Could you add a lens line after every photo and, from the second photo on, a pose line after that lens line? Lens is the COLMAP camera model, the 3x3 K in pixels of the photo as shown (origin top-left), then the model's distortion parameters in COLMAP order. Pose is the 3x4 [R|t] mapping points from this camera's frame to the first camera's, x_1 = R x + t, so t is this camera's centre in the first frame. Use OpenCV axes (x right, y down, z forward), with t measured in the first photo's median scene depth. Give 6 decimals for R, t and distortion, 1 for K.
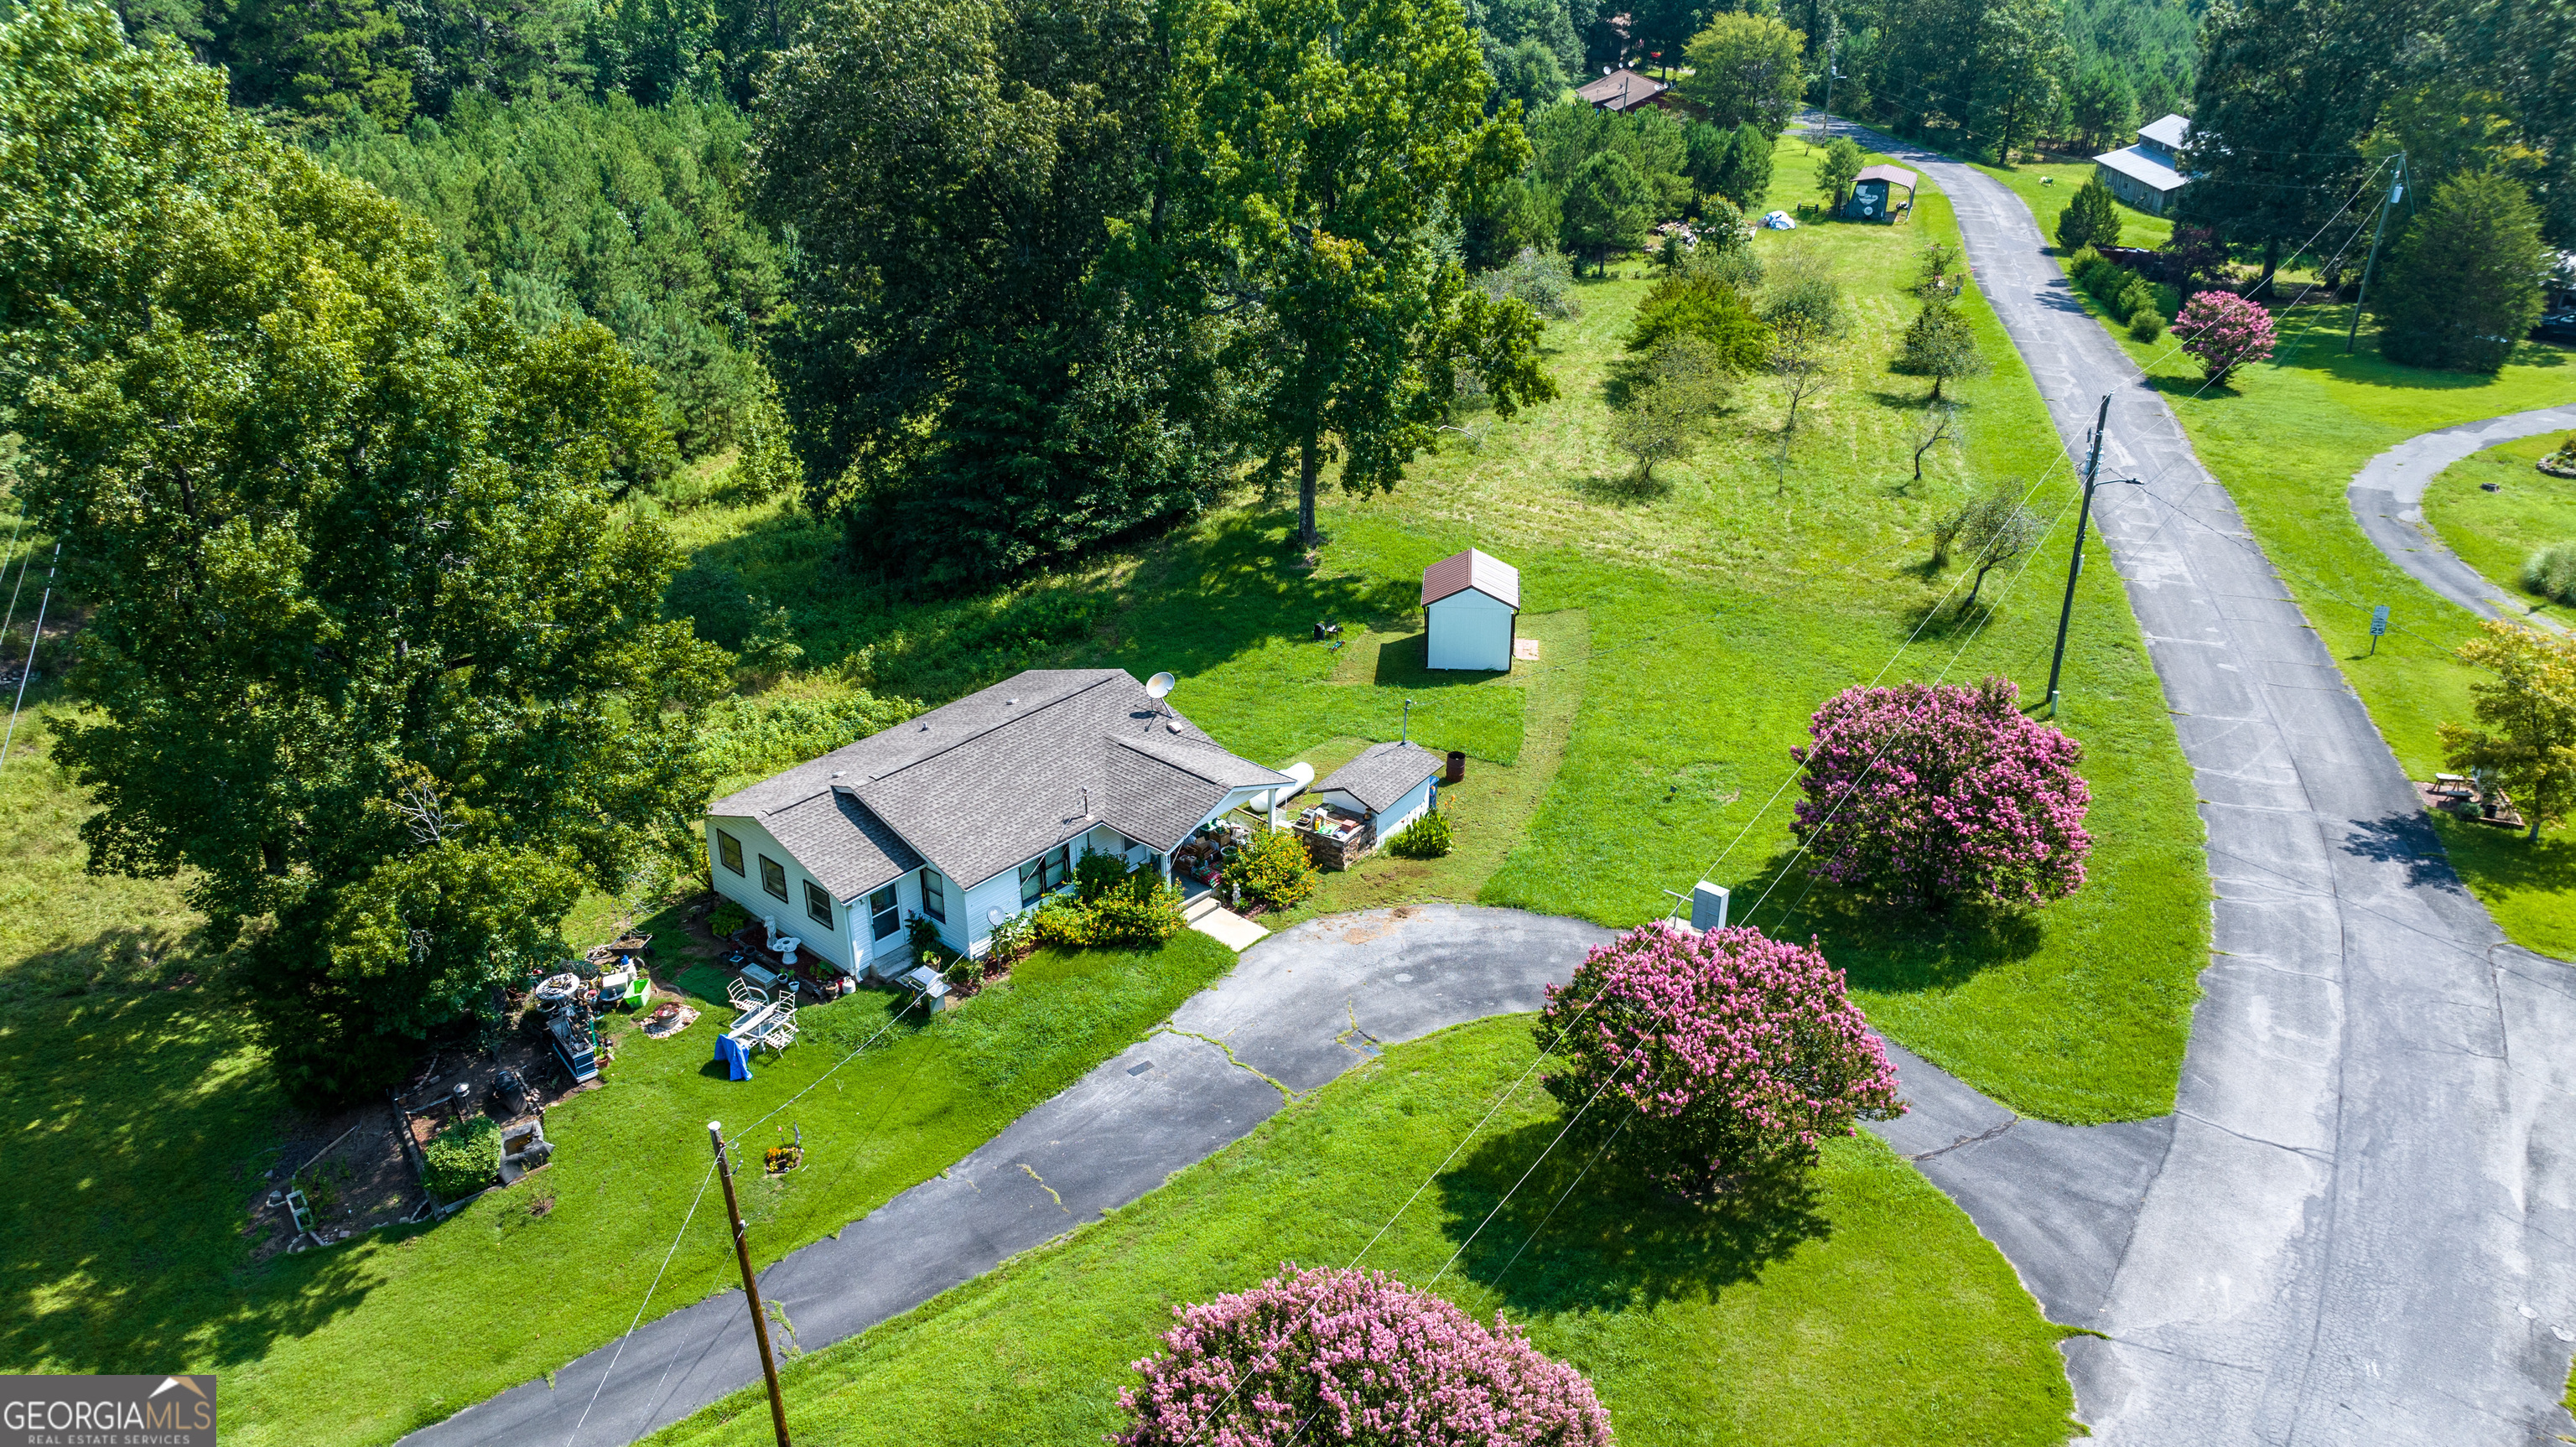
lens RADIAL K [[1825.1, 0, 1288.0], [0, 1825.1, 723.5], [0, 0, 1]] dist [-0.020844, -0.002932]
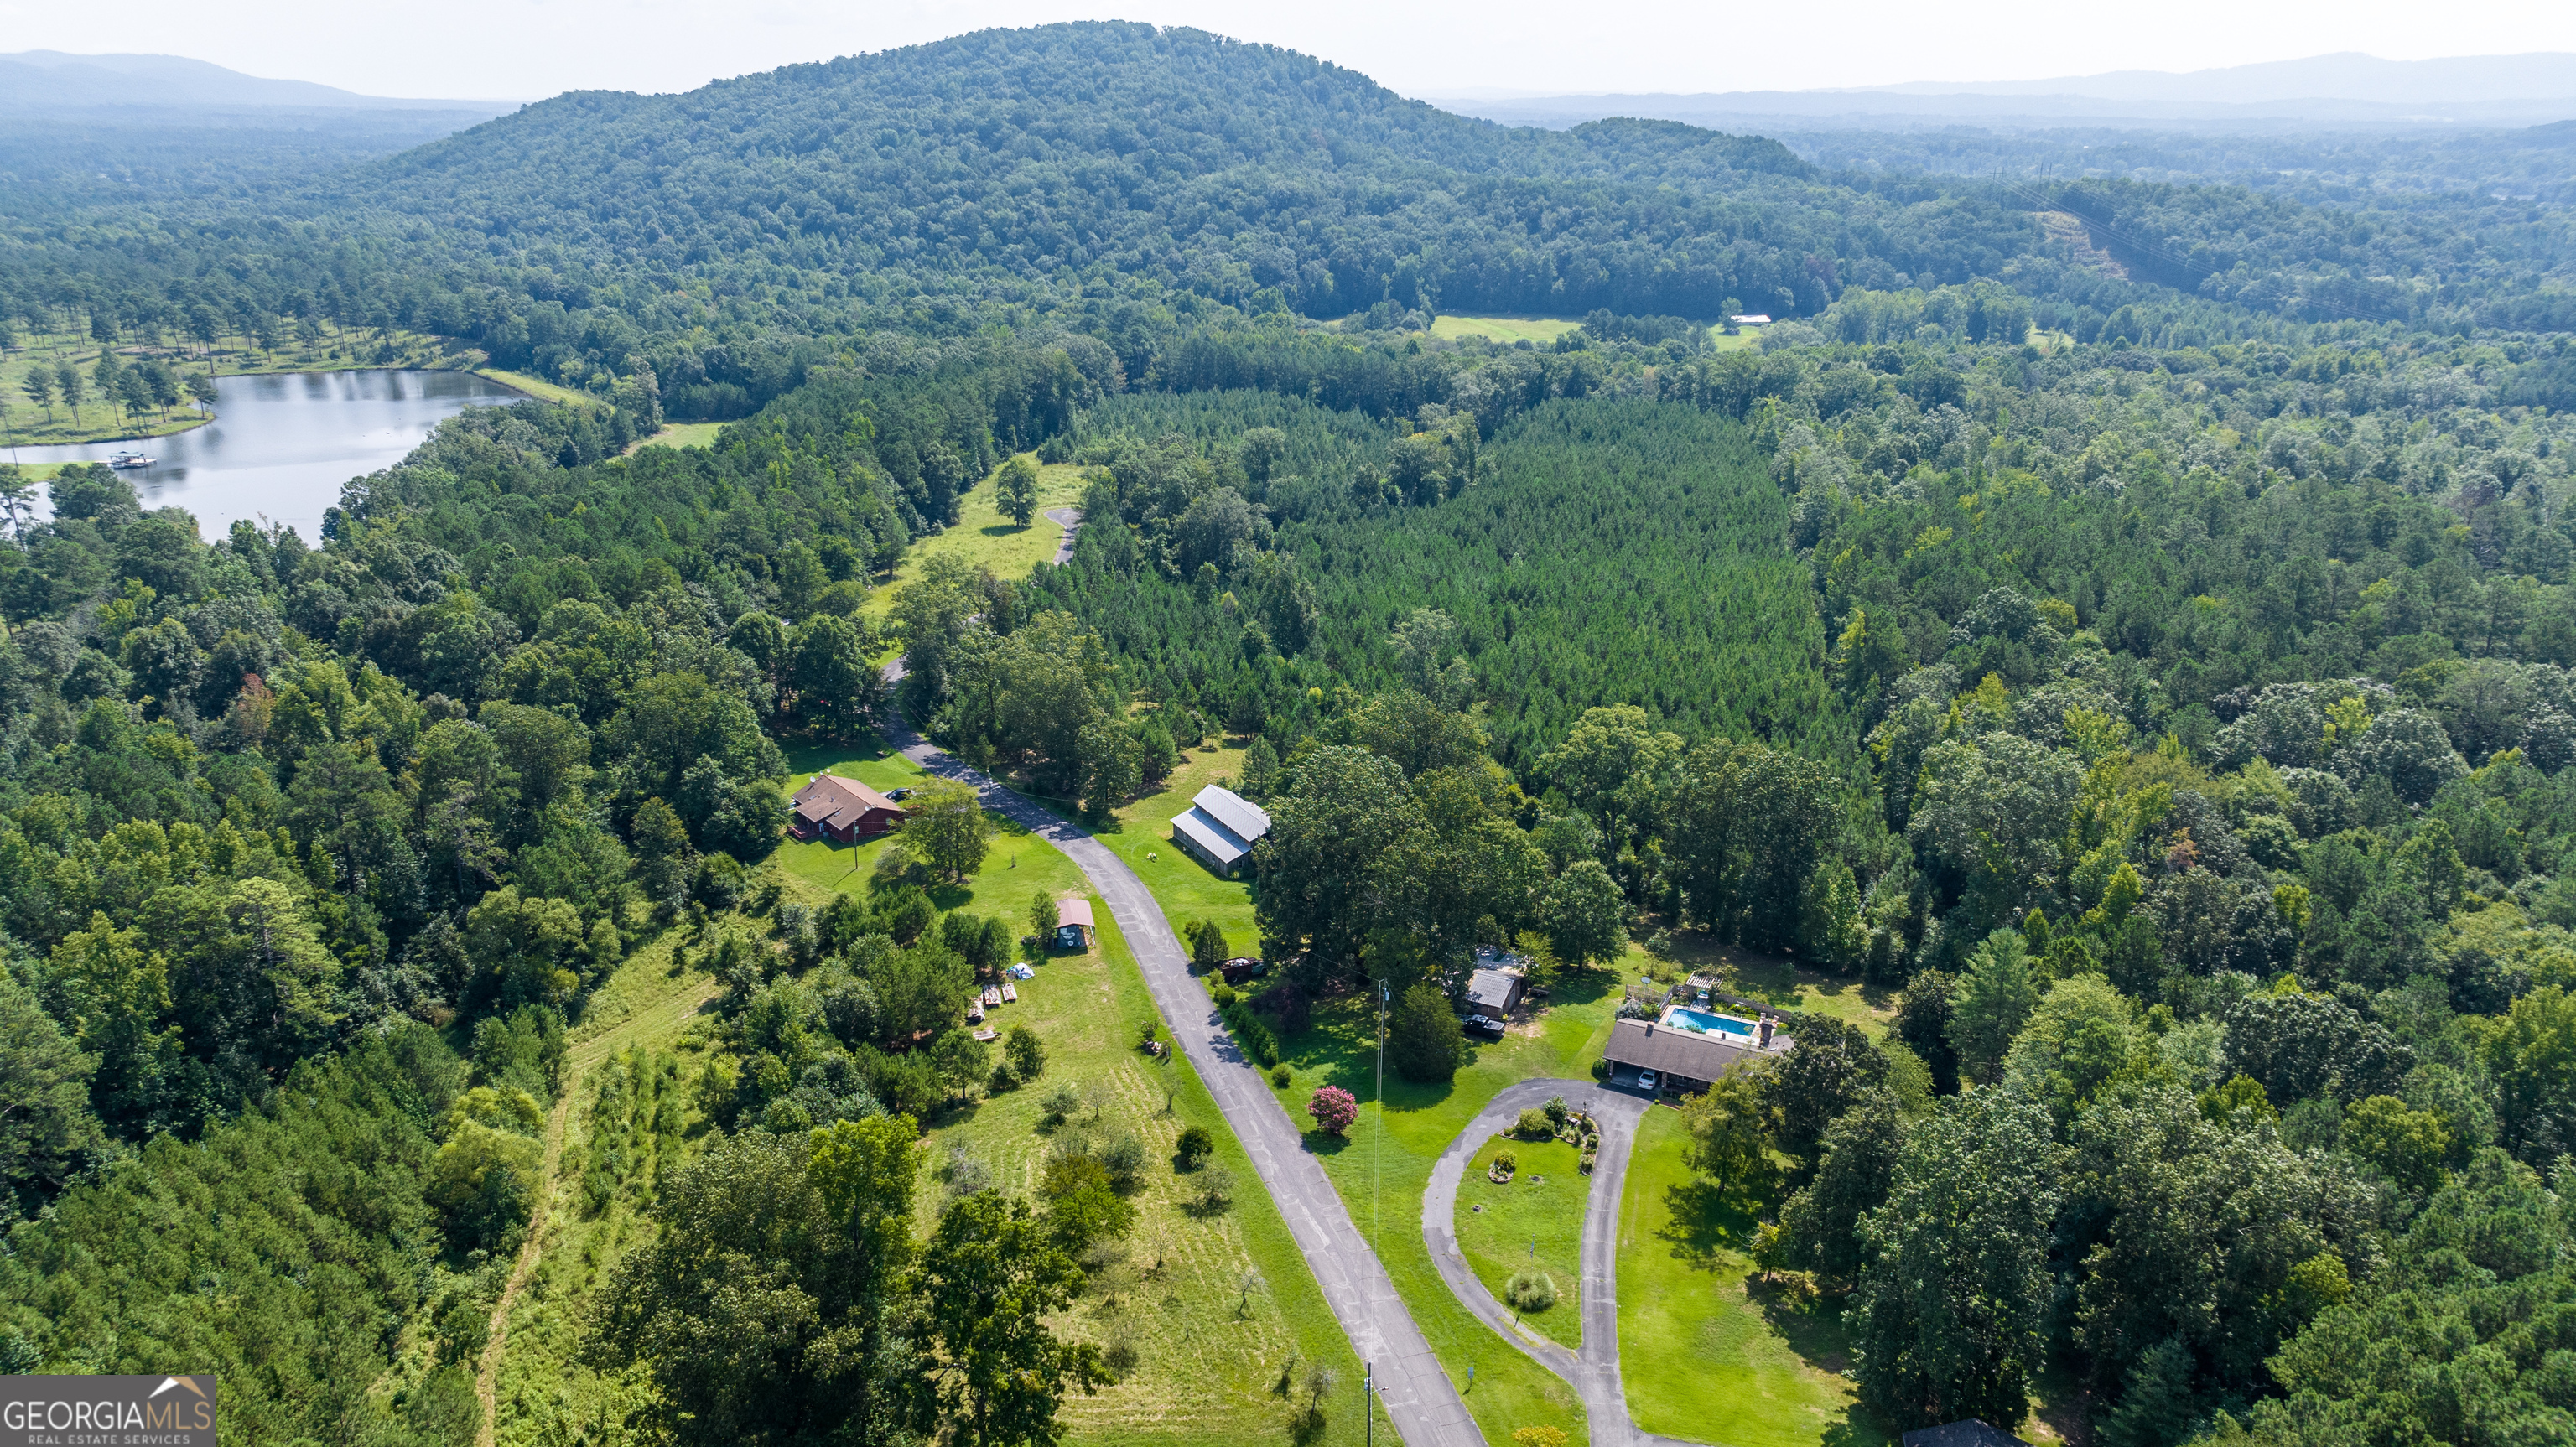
lens RADIAL K [[1825.1, 0, 1288.0], [0, 1825.1, 723.5], [0, 0, 1]] dist [-0.020844, -0.002932]
pose [[0.845425, -0.178894, 0.503243, -0.543453], [0.236374, 0.970260, -0.052189, -0.687864], [-0.478940, 0.163075, 0.862568, -0.910748]]
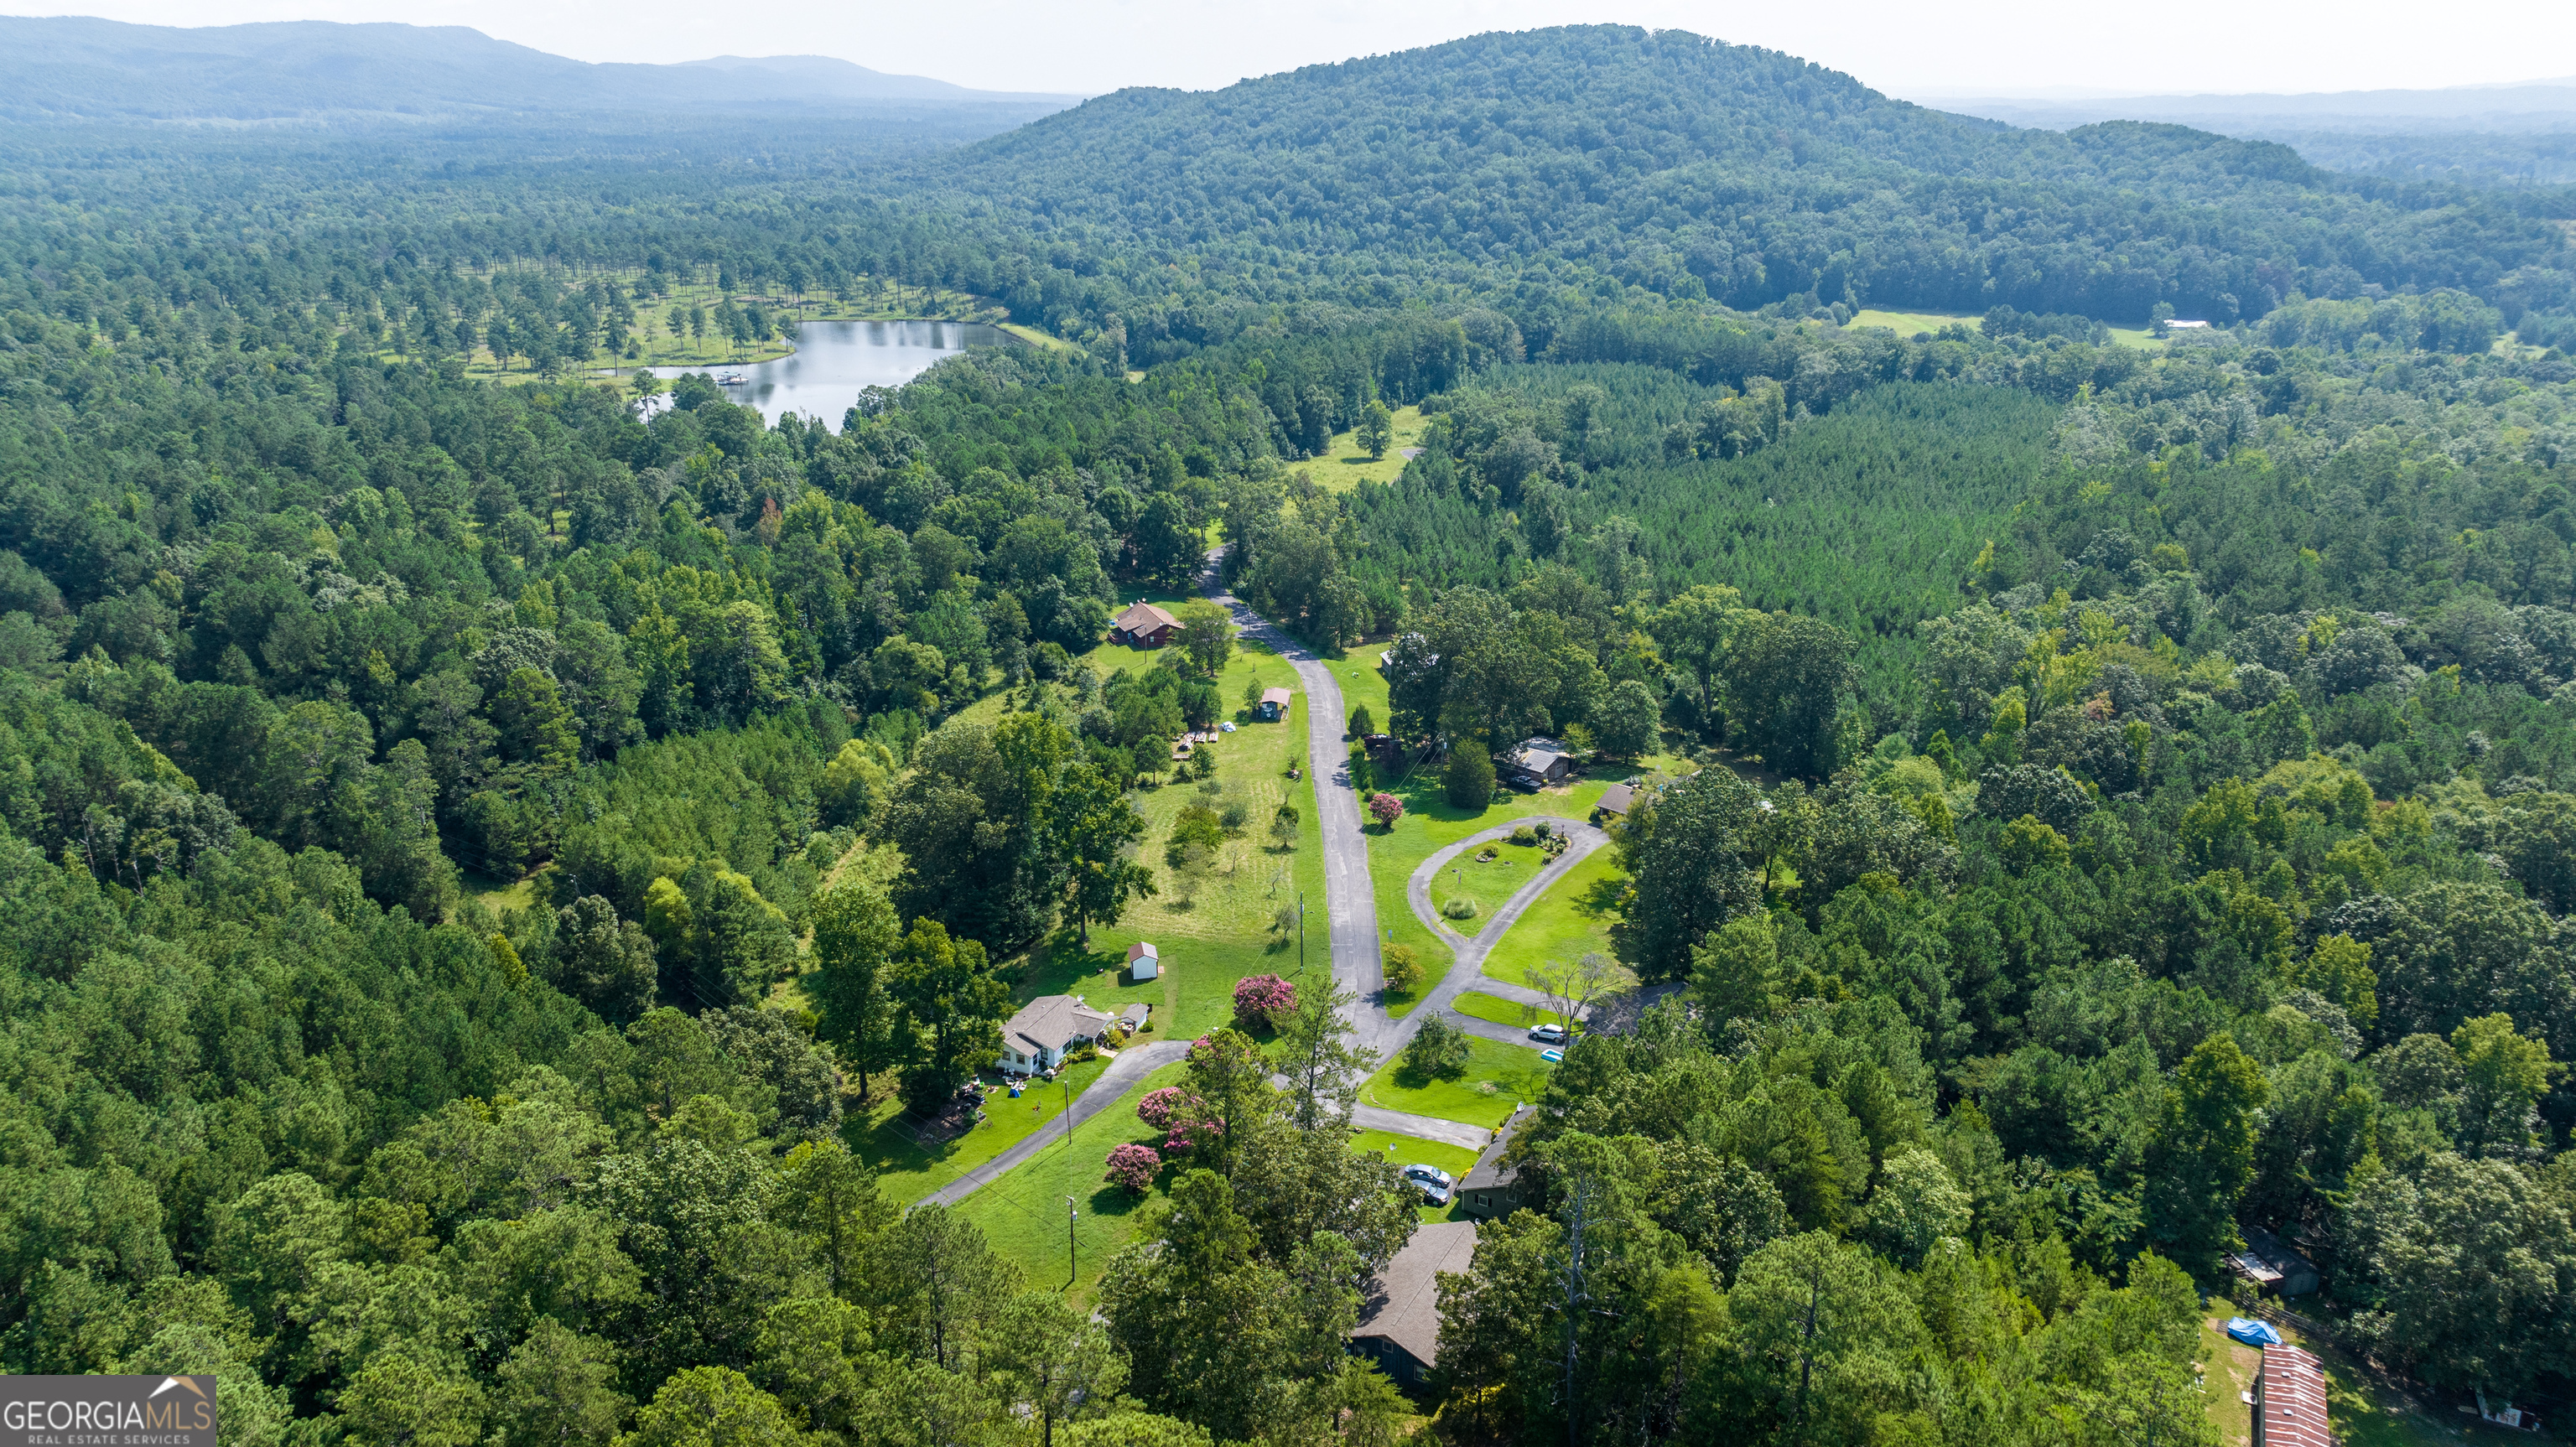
lens RADIAL K [[1825.1, 0, 1288.0], [0, 1825.1, 723.5], [0, 0, 1]] dist [-0.020844, -0.002932]
pose [[0.962187, -0.093847, 0.255712, -0.423088], [0.122729, 0.987449, -0.099406, -0.115209], [-0.243174, 0.127030, 0.961629, -2.168525]]
